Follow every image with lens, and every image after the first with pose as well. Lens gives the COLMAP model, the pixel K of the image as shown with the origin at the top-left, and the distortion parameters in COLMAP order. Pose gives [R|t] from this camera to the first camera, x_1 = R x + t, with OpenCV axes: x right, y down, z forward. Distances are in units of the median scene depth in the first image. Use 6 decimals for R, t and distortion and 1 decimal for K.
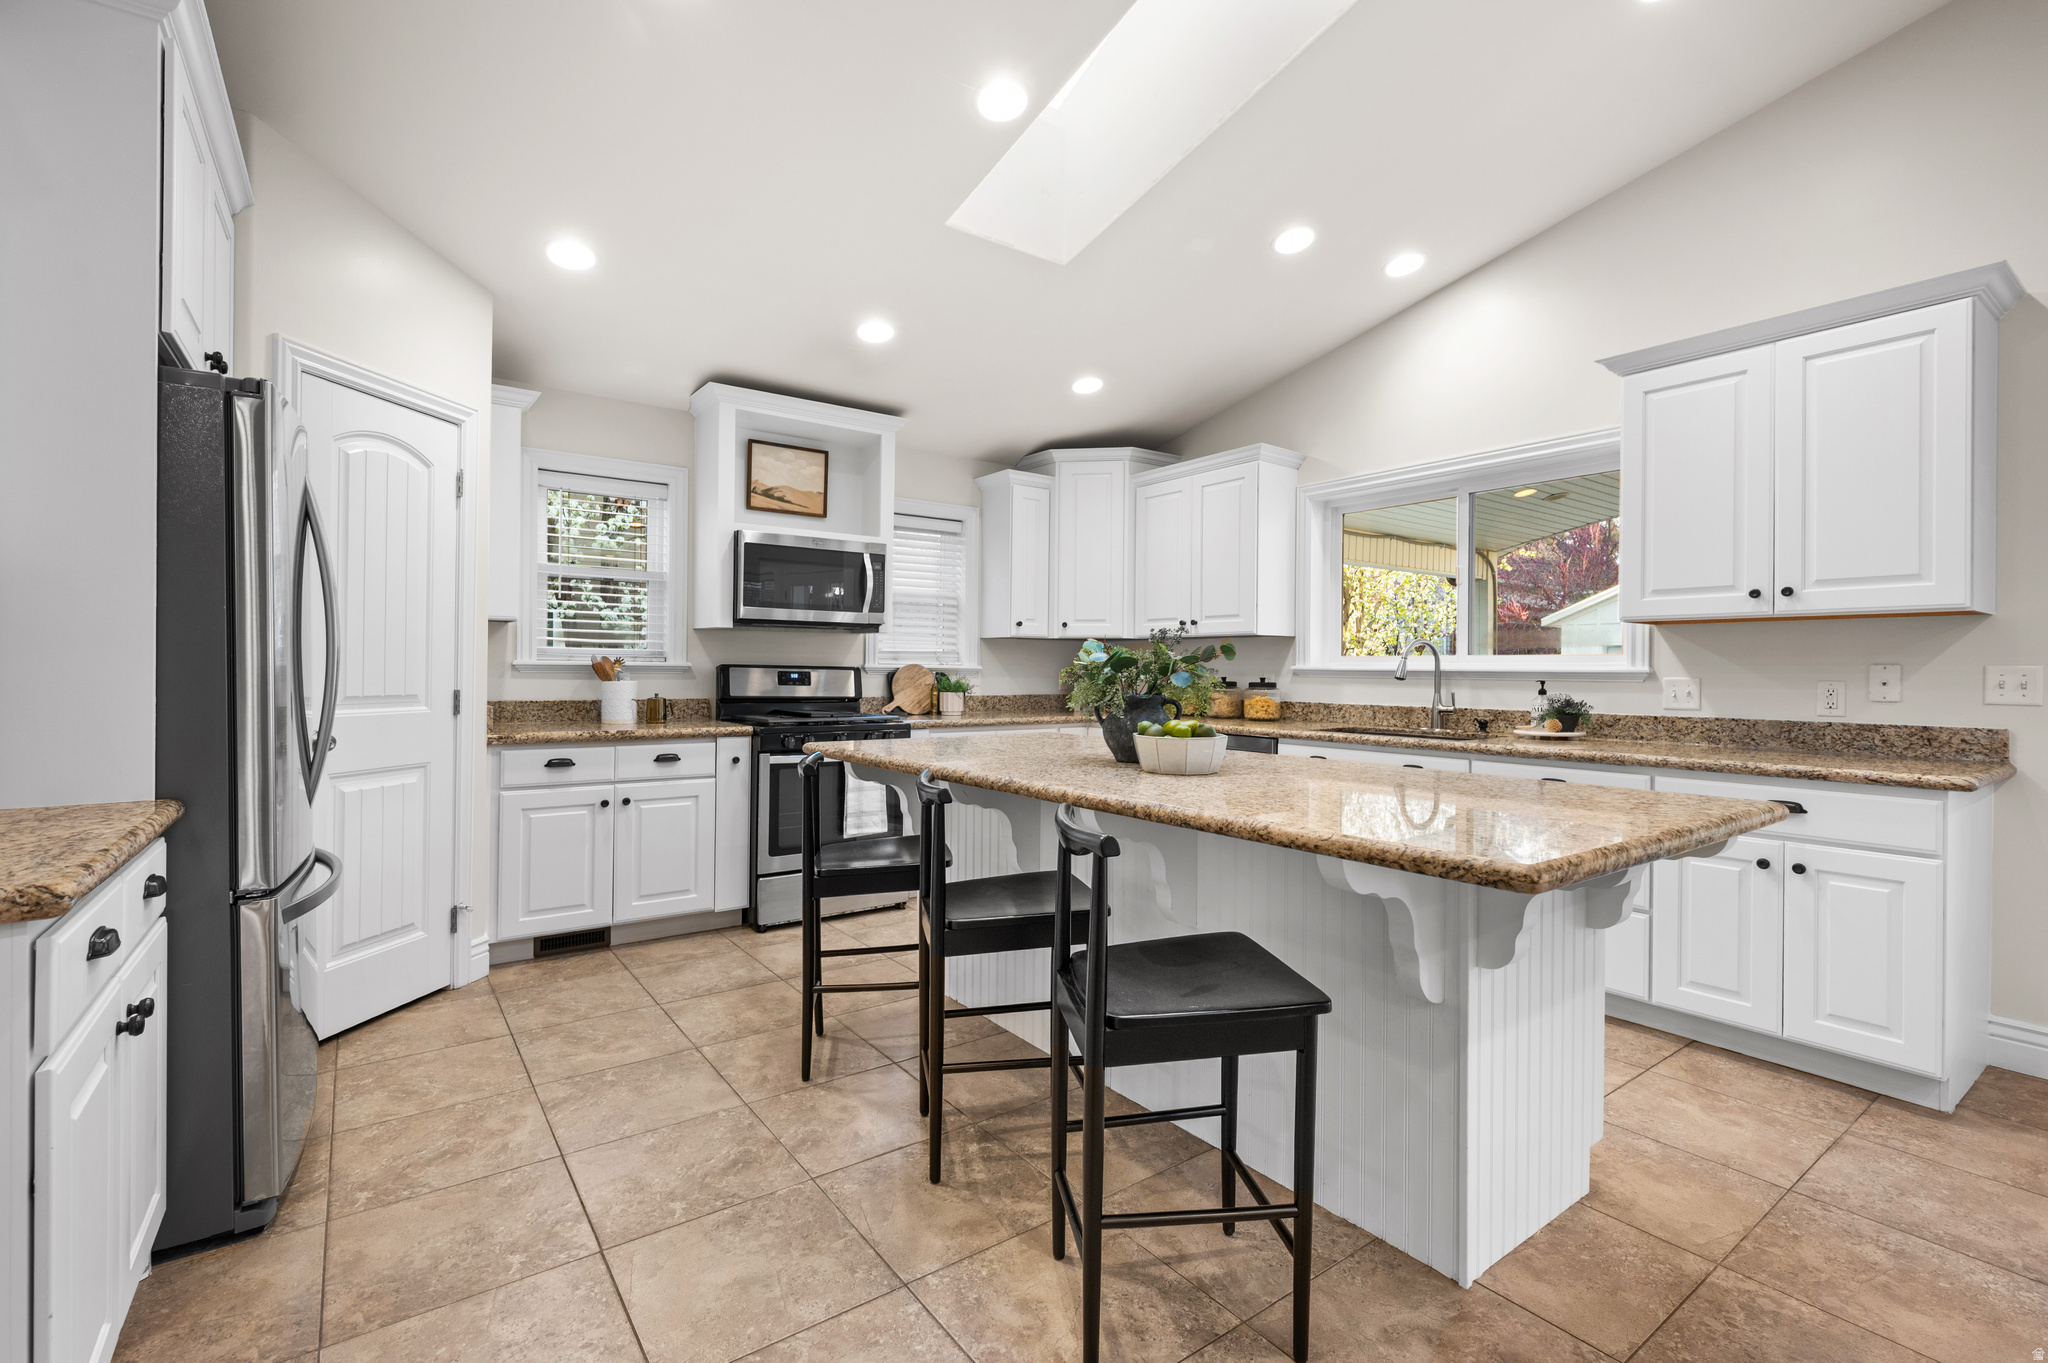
lens RADIAL K [[921.5, 0, 1040.0], [0, 921.5, 672.5], [0, 0, 1]] dist [0.008474, -0.001388]
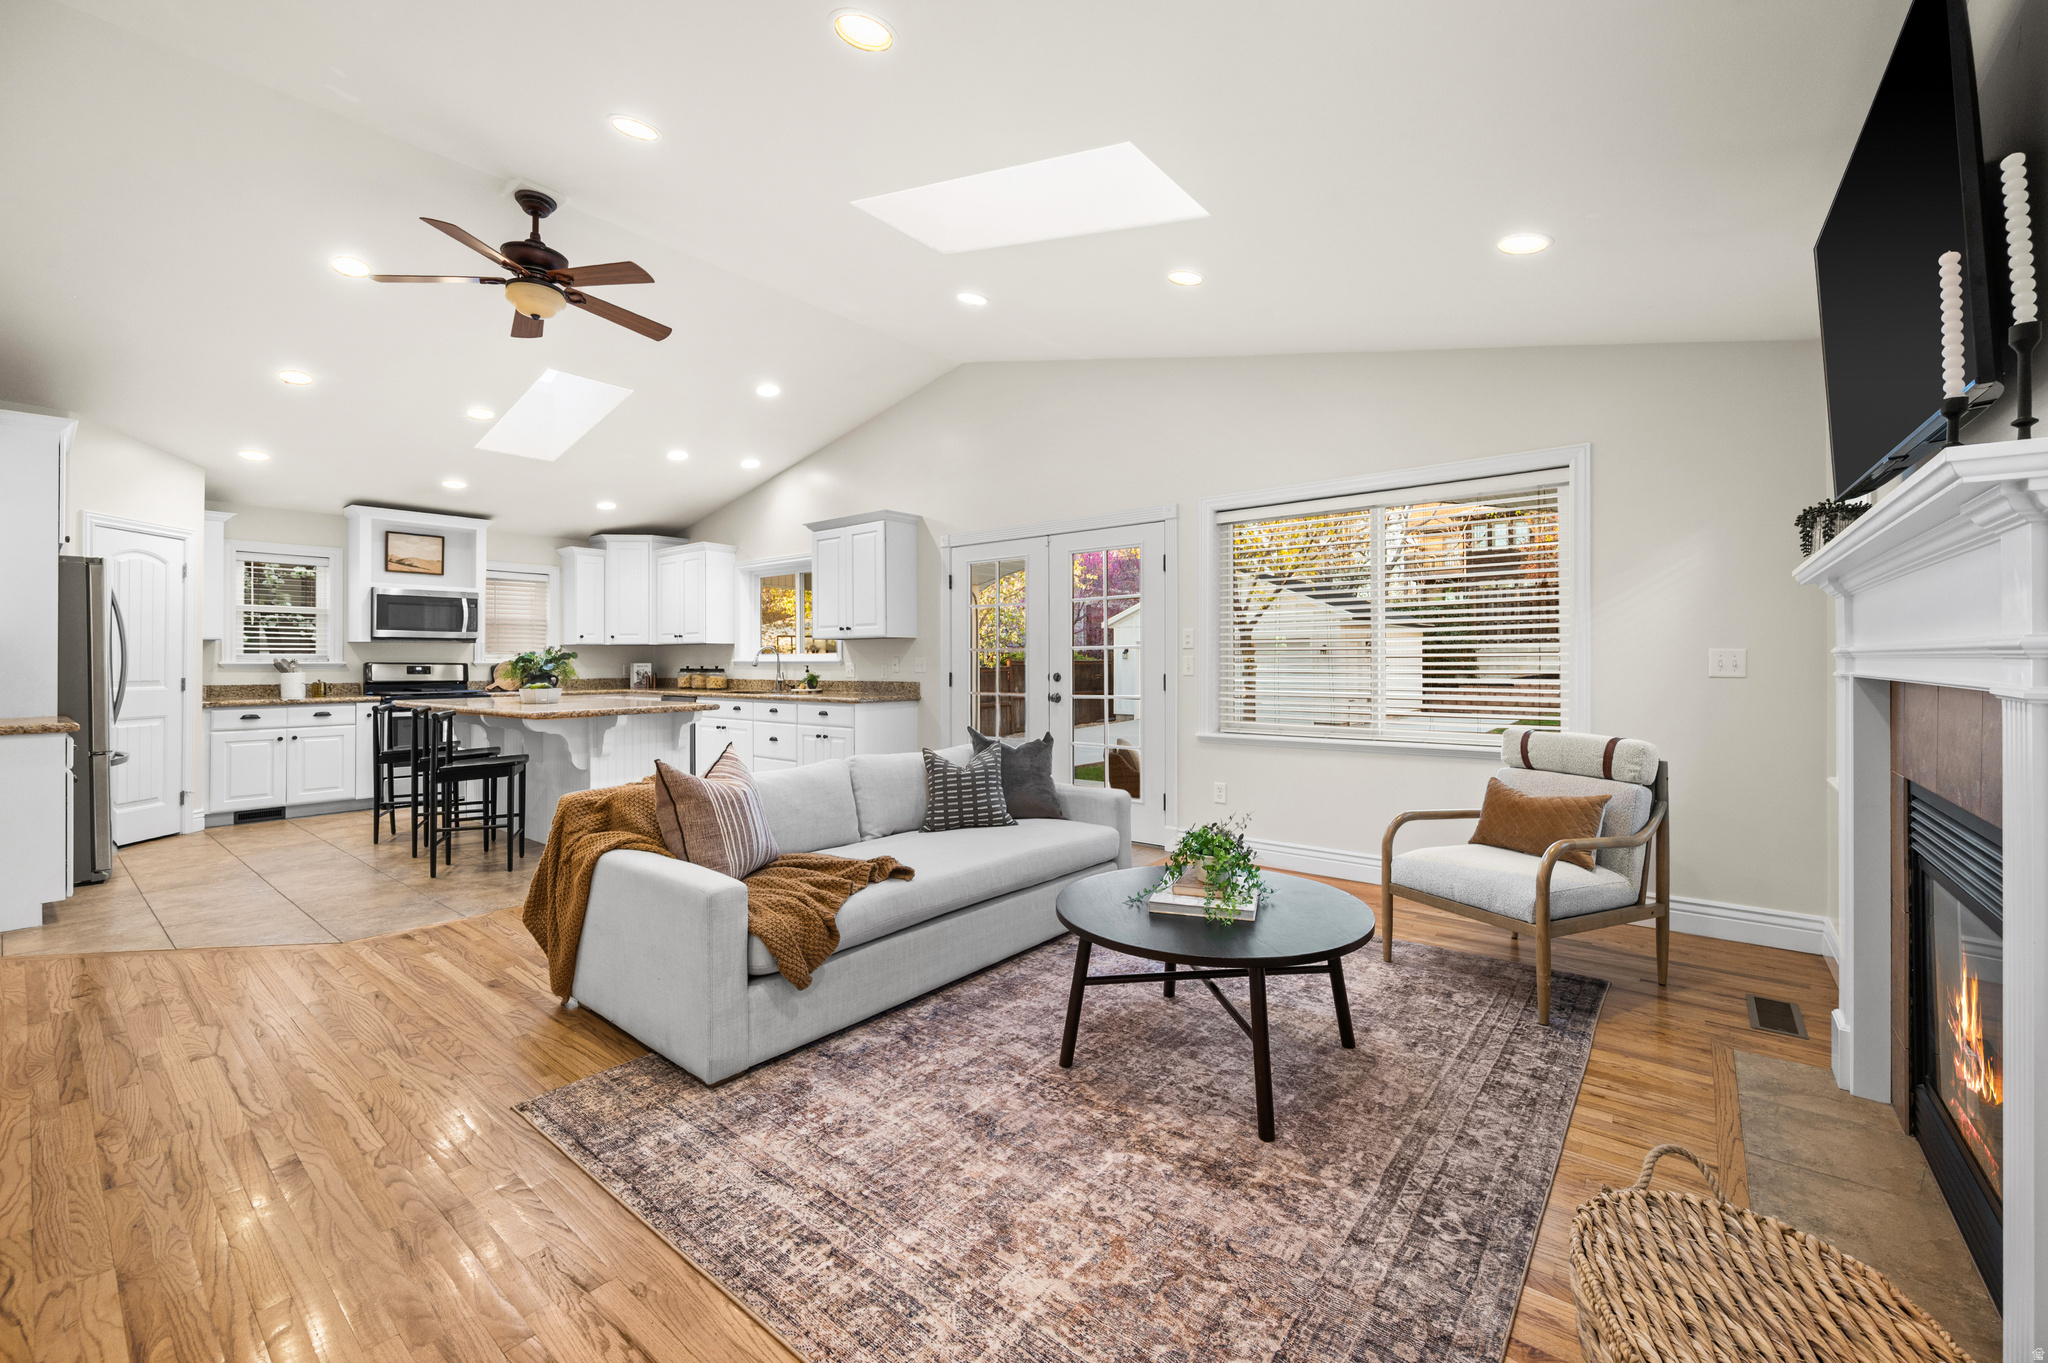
lens RADIAL K [[820.7, 0, 1040.5], [0, 820.7, 658.3], [0, 0, 1]] dist [-0.005501, 0.001832]
pose [[0.964340, -0.010749, 0.264449, 0.514849], [0.012635, 0.999905, -0.005430, 0.008300], [-0.264365, 0.008577, 0.964384, -0.895433]]
